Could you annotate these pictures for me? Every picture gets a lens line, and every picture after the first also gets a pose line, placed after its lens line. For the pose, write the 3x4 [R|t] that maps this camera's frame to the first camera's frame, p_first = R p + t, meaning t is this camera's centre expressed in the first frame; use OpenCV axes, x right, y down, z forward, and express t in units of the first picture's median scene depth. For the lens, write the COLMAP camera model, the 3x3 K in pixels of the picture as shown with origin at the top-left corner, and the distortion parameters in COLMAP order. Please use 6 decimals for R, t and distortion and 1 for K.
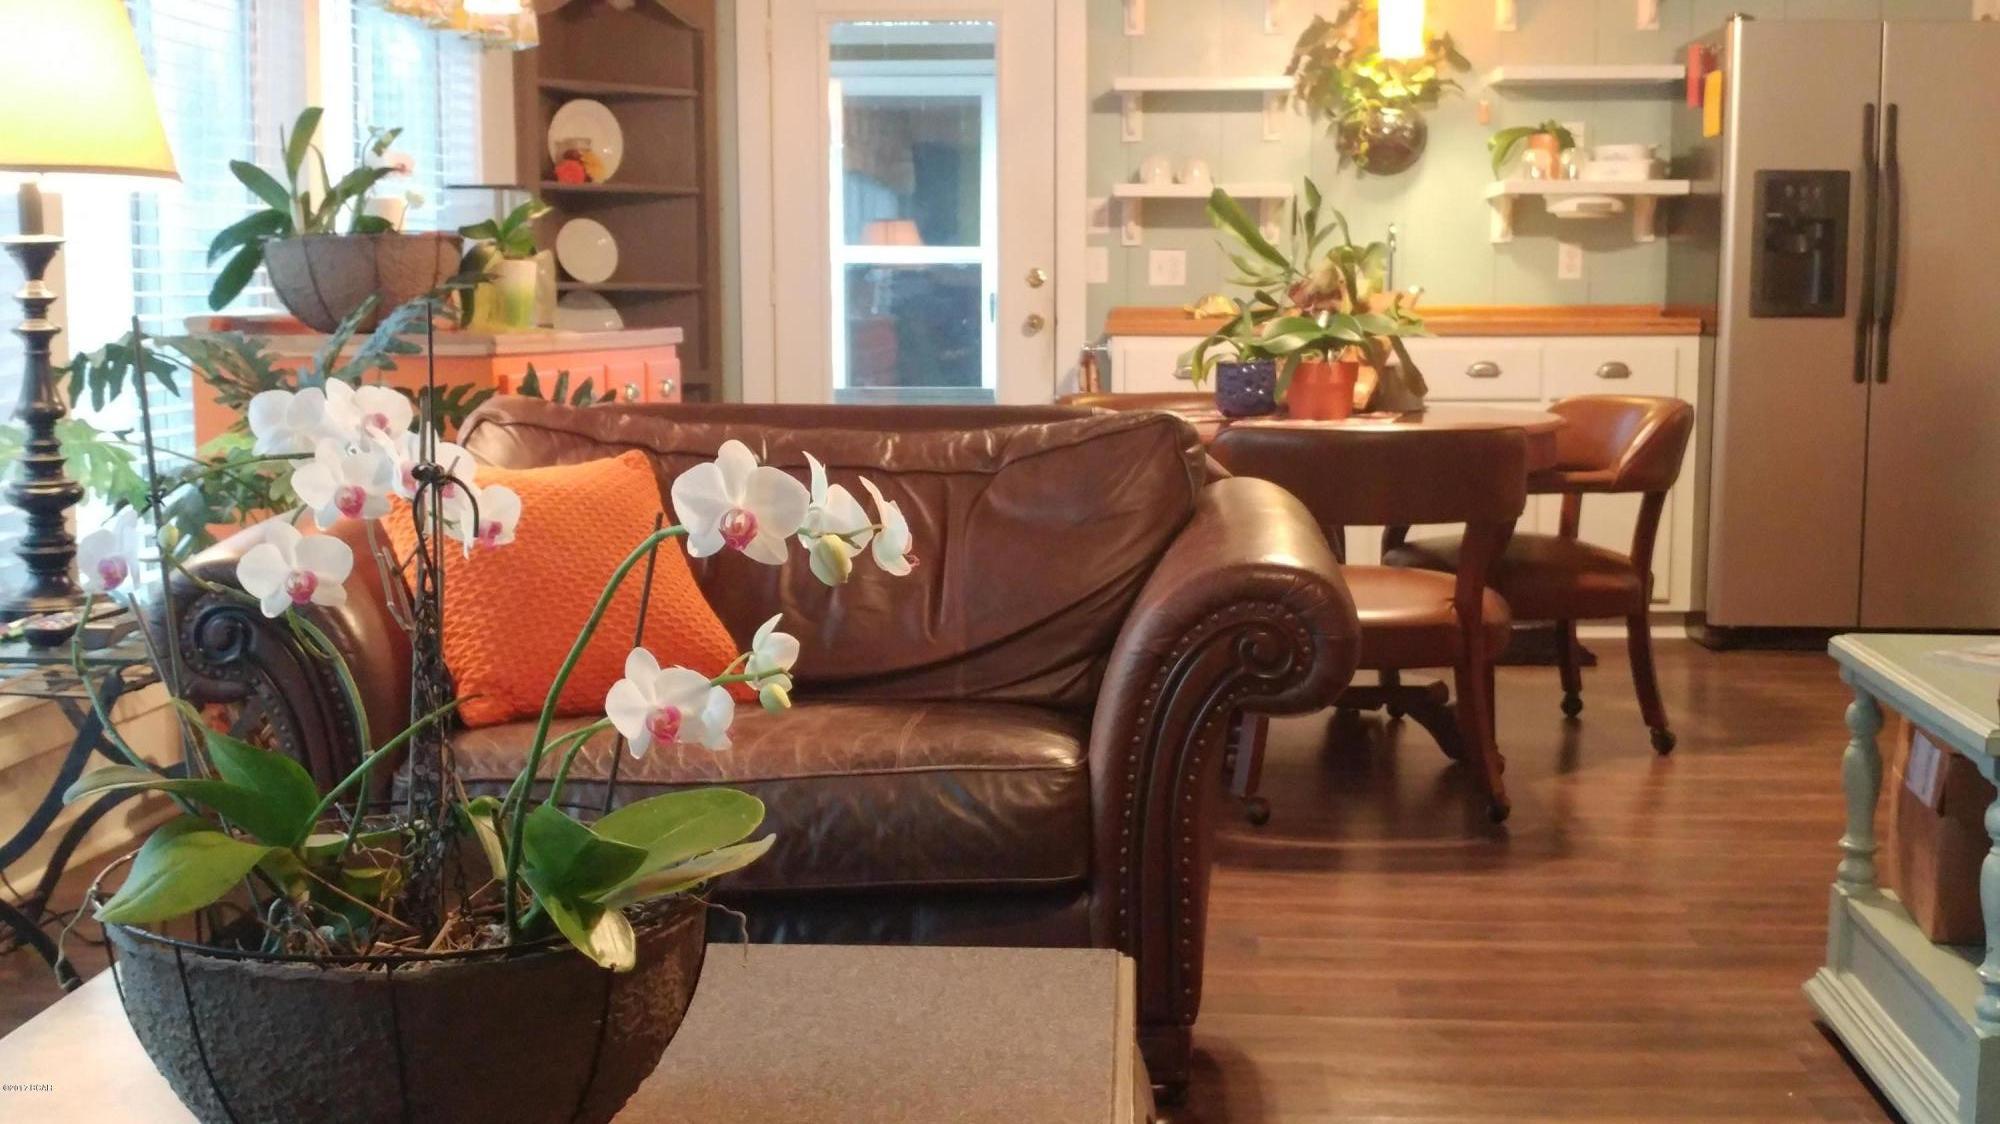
lens RADIAL K [[2349.7, 0, 1013.2], [0, 2349.7, 562.2], [0, 0, 1]] dist [0.001430, 0.000000]
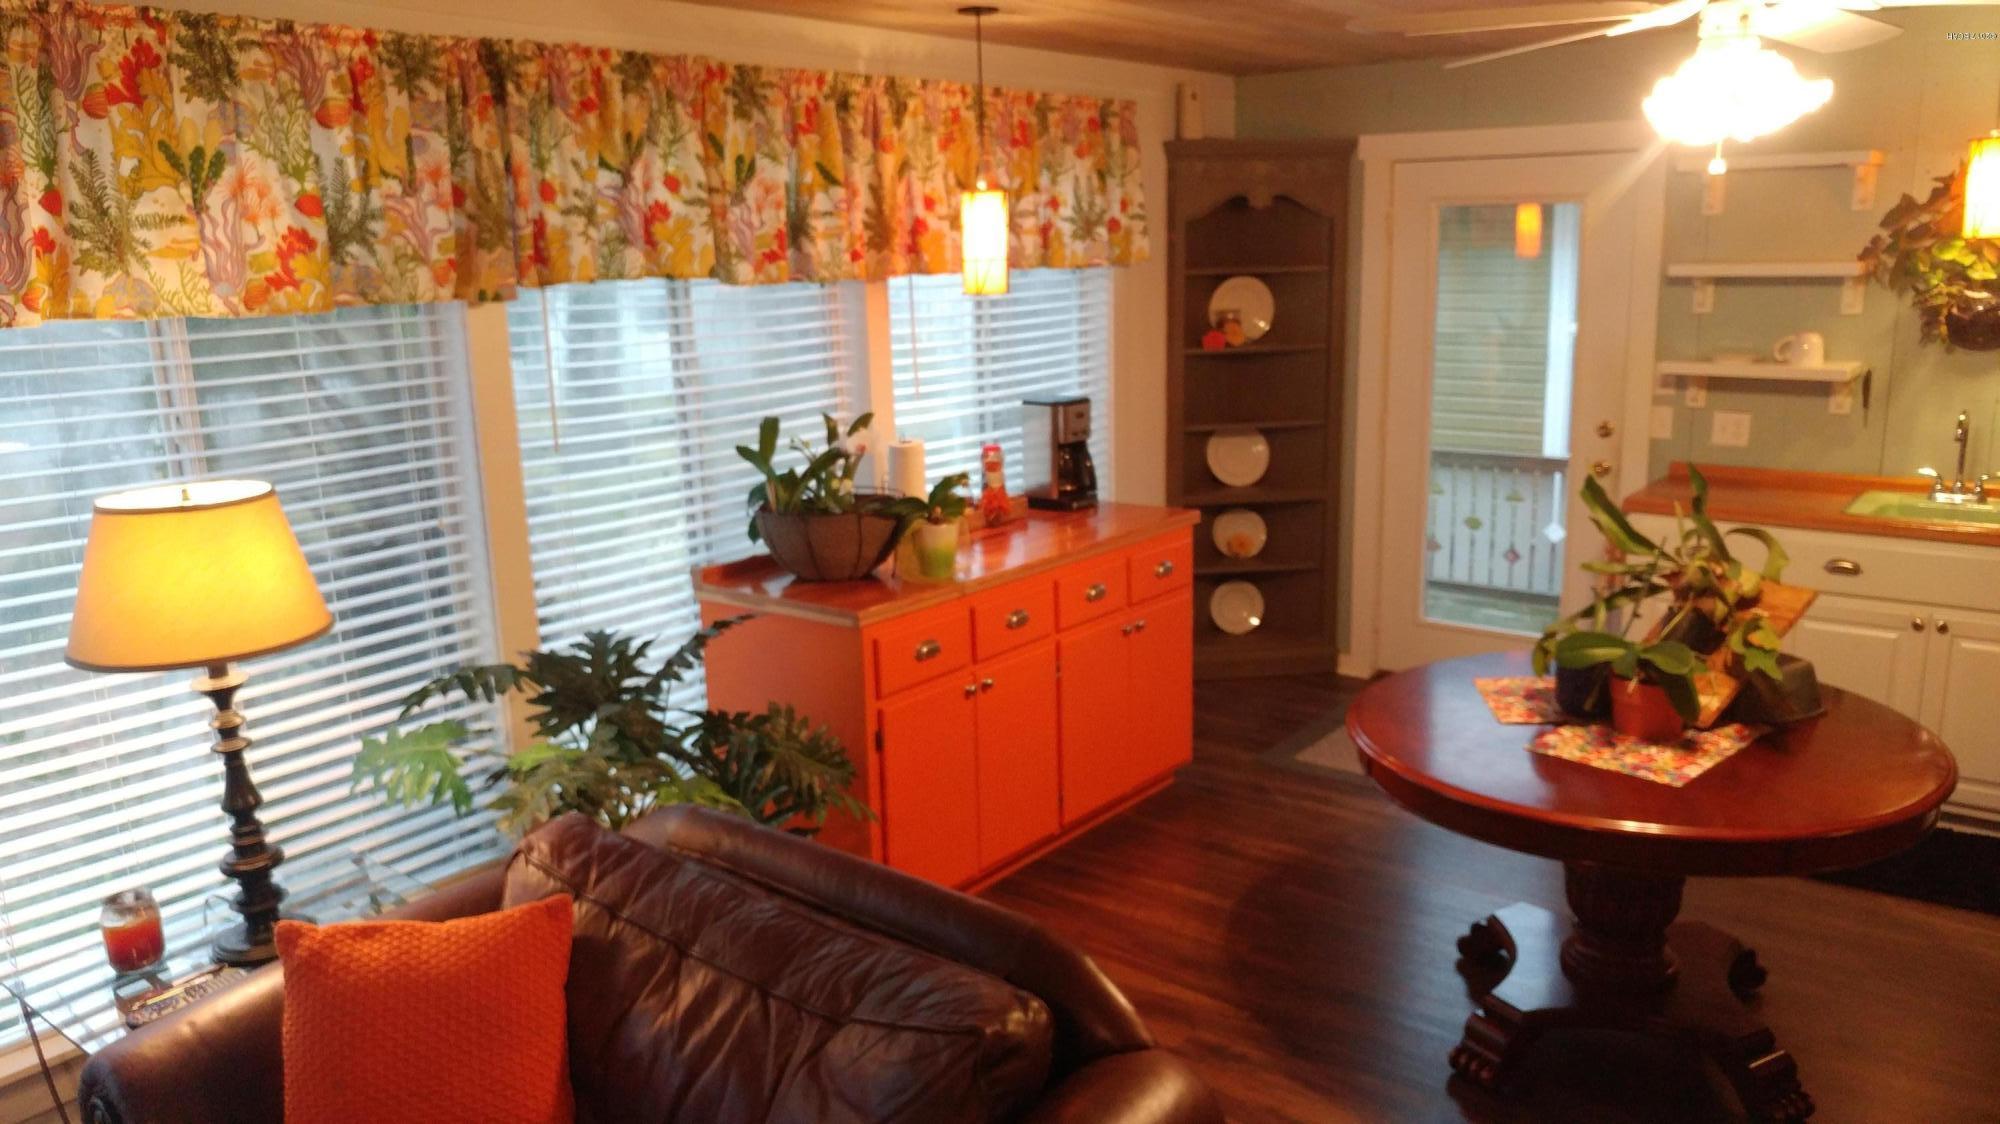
lens RADIAL K [[1439.8, 0, 998.0], [0, 1439.8, 559.6], [0, 0, 1]] dist [-0.005374, 0.005927]
pose [[0.824936, 0.103647, -0.555642, 0.170998], [-0.034815, 0.990494, 0.133075, -0.150558], [0.564153, -0.090434, 0.820703, 0.276026]]
